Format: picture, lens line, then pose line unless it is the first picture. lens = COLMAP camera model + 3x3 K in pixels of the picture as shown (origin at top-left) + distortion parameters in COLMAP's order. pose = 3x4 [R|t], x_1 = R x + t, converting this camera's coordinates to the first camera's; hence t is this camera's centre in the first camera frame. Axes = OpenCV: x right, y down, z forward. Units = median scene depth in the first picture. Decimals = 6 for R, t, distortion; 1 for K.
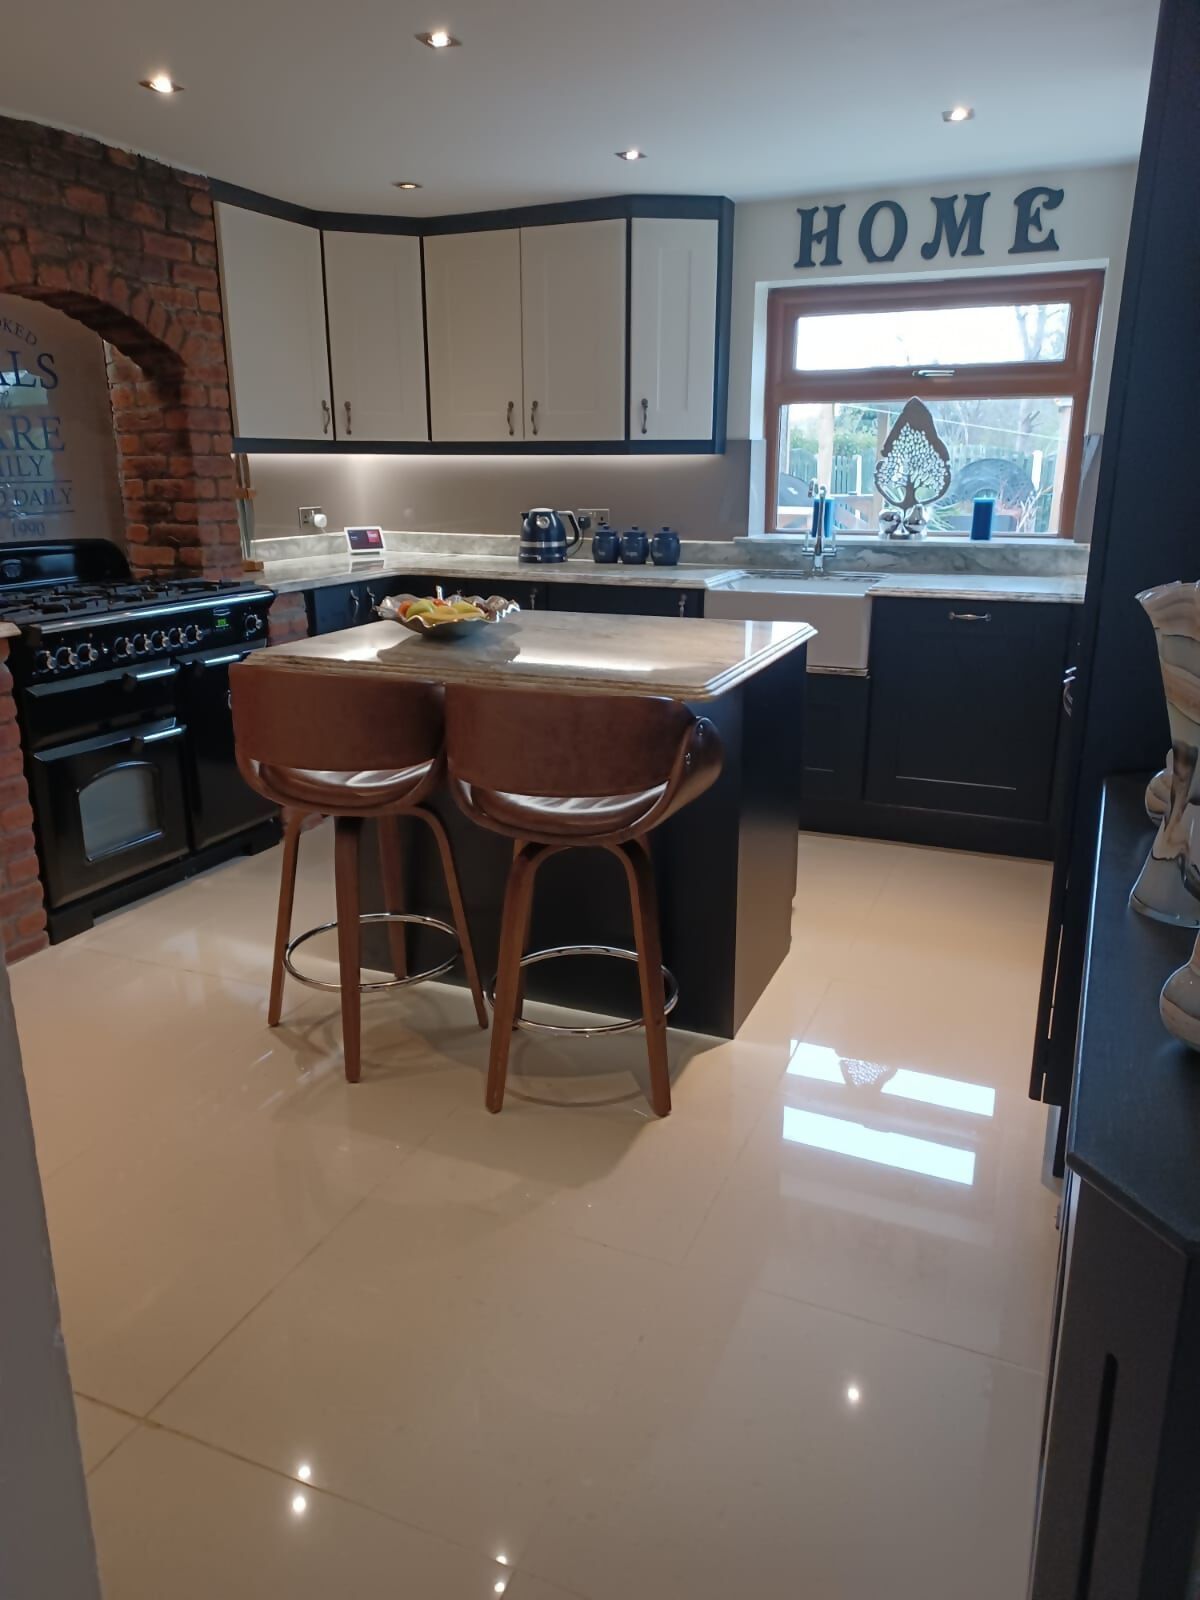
lens RADIAL K [[1167.9, 0, 591.2], [0, 1167.9, 804.5], [0, 0, 1]] dist [0.085743, -0.075065]
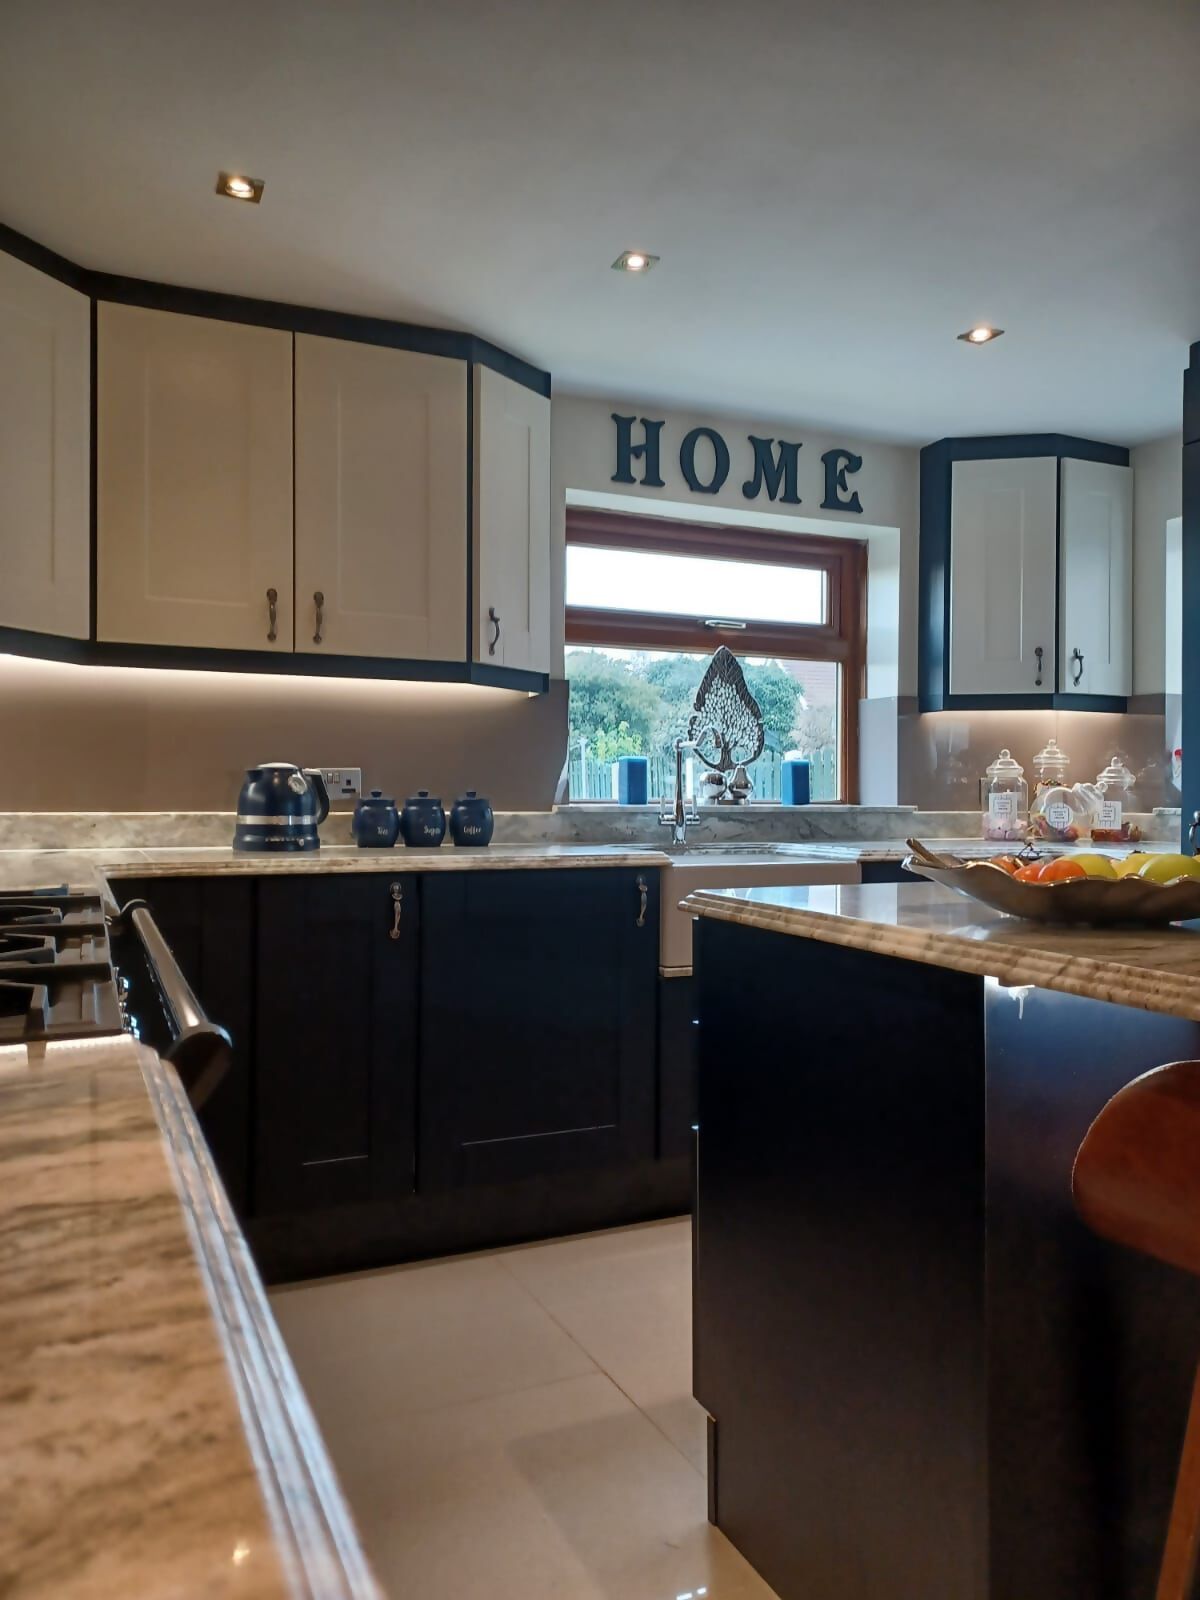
lens RADIAL K [[1167.9, 0, 591.2], [0, 1167.9, 804.5], [0, 0, 1]] dist [0.085743, -0.075065]
pose [[0.666185, 0.001314, 0.745785, -0.419309], [0.207396, 0.960227, -0.186953, -0.092844], [-0.716369, 0.279218, 0.639416, 0.546787]]
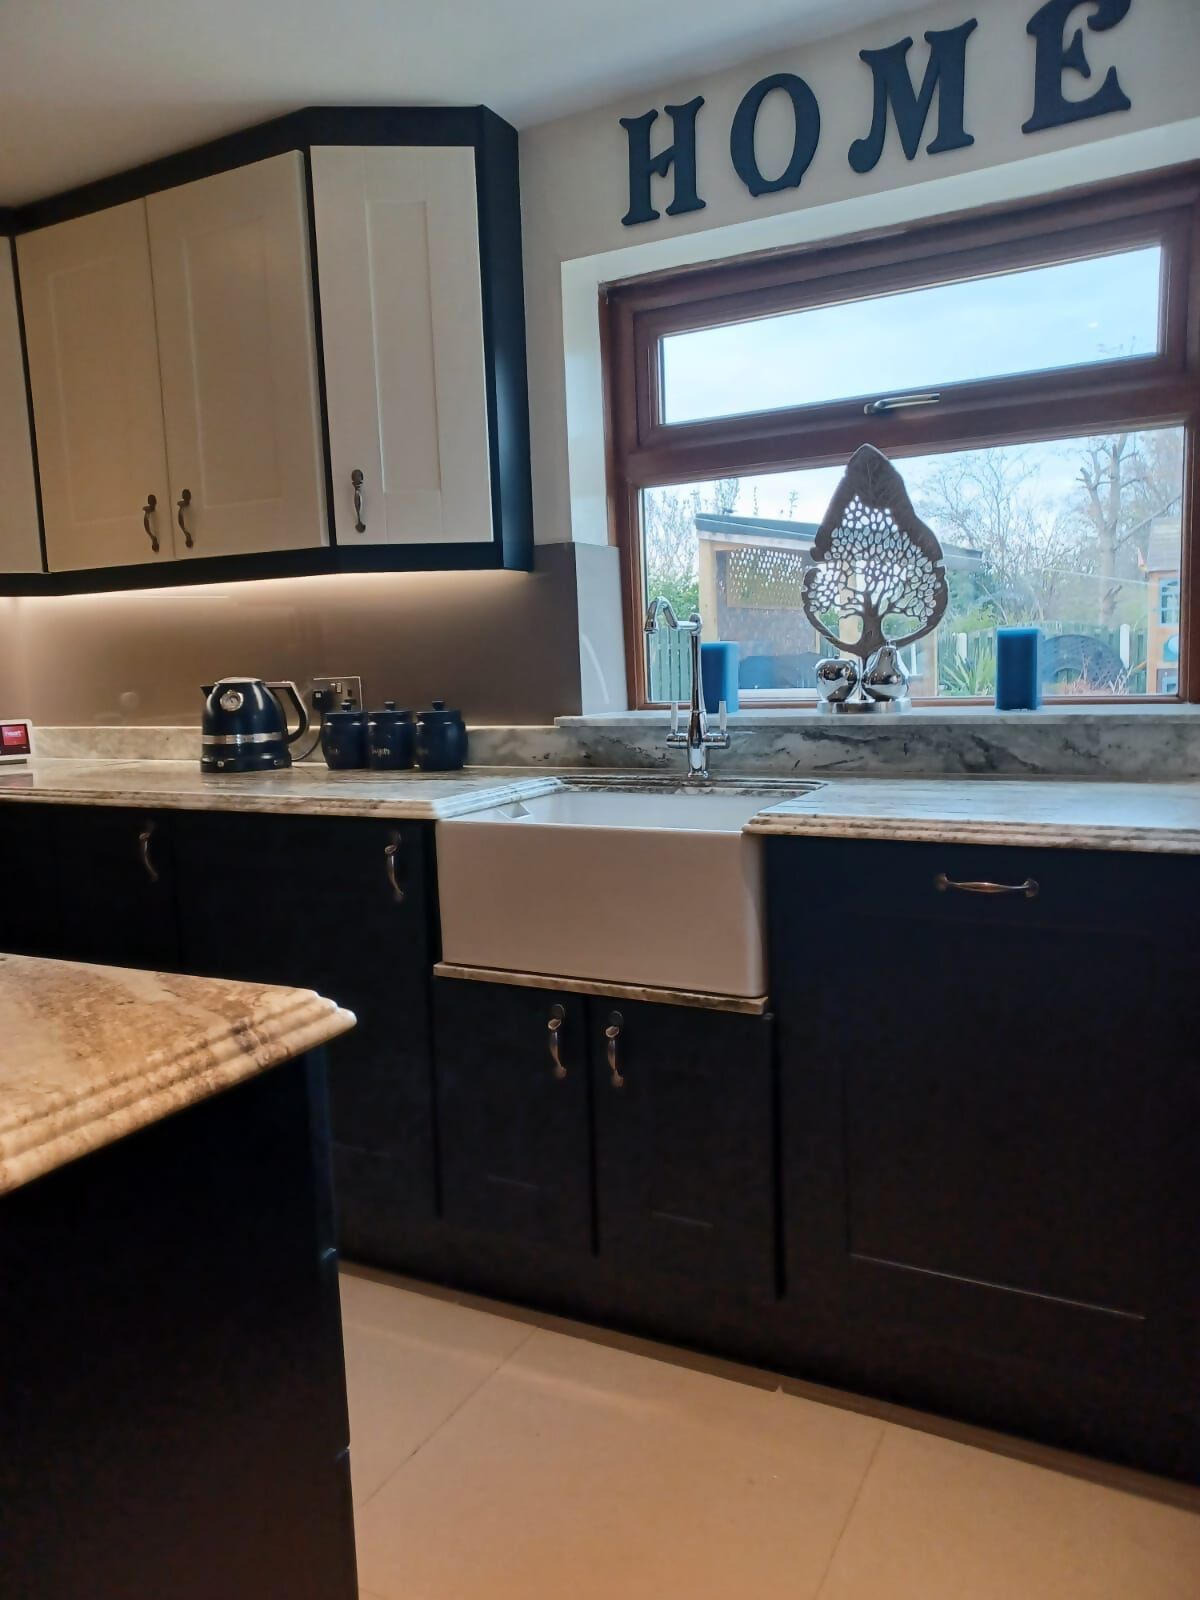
lens RADIAL K [[1150.2, 0, 600.0], [0, 1150.2, 800.0], [0, 0, 1]] dist [0.067794, -0.041320]
pose [[0.996770, -0.022731, -0.077021, 0.189946], [0.009514, 0.985776, -0.167797, -0.105736], [0.079740, 0.166523, 0.982808, 0.510028]]
